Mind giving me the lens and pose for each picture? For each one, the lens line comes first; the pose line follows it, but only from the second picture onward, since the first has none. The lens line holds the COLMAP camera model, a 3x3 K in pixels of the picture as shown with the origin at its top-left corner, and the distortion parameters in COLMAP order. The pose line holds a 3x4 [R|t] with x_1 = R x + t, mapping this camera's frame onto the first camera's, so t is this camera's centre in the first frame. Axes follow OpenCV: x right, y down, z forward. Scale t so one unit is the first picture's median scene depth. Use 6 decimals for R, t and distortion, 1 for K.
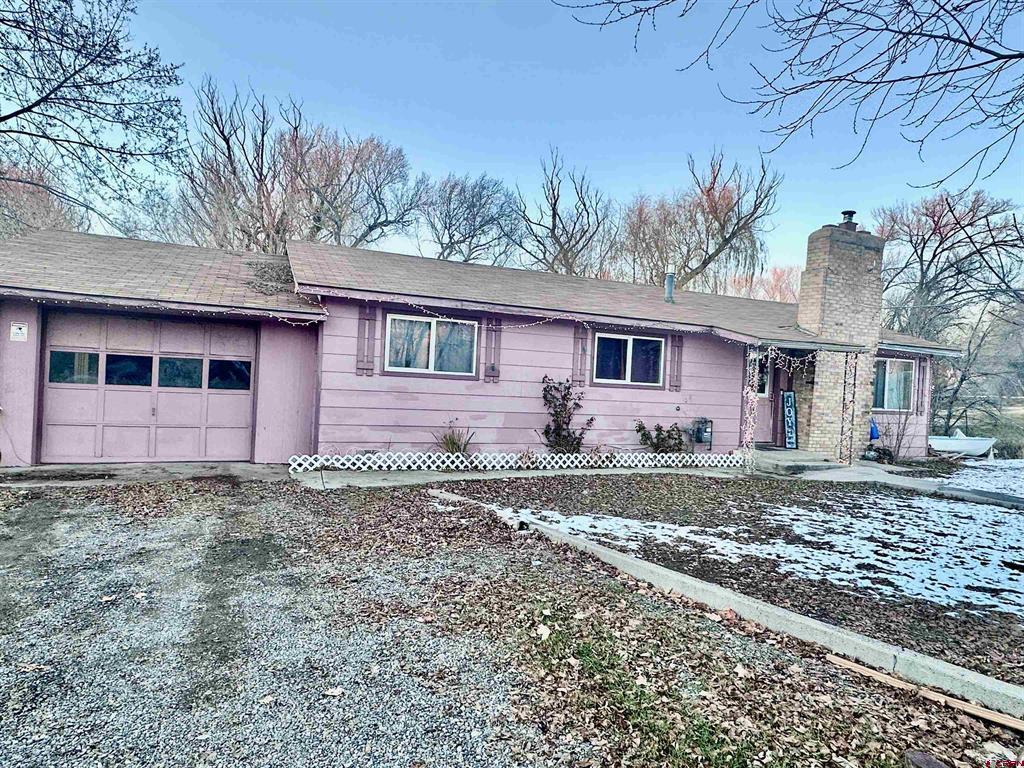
lens RADIAL K [[629.0, 0, 512.0], [0, 629.0, 384.0], [0, 0, 1]] dist [0.002005, -0.035478]
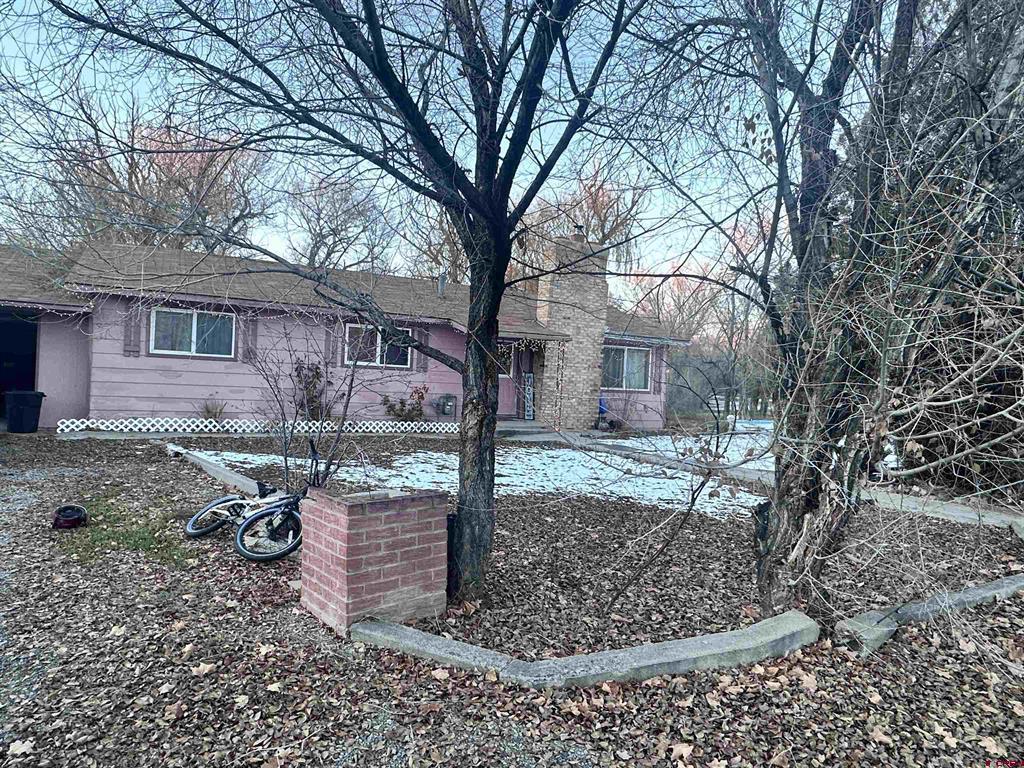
lens RADIAL K [[657.5, 0, 512.0], [0, 657.5, 384.0], [0, 0, 1]] dist [-0.003838, -0.001792]
pose [[0.995749, -0.000299, 0.092104, 0.349052], [-0.000694, 0.999942, 0.010742, 0.023257], [-0.092102, -0.010760, 0.995691, -0.315988]]
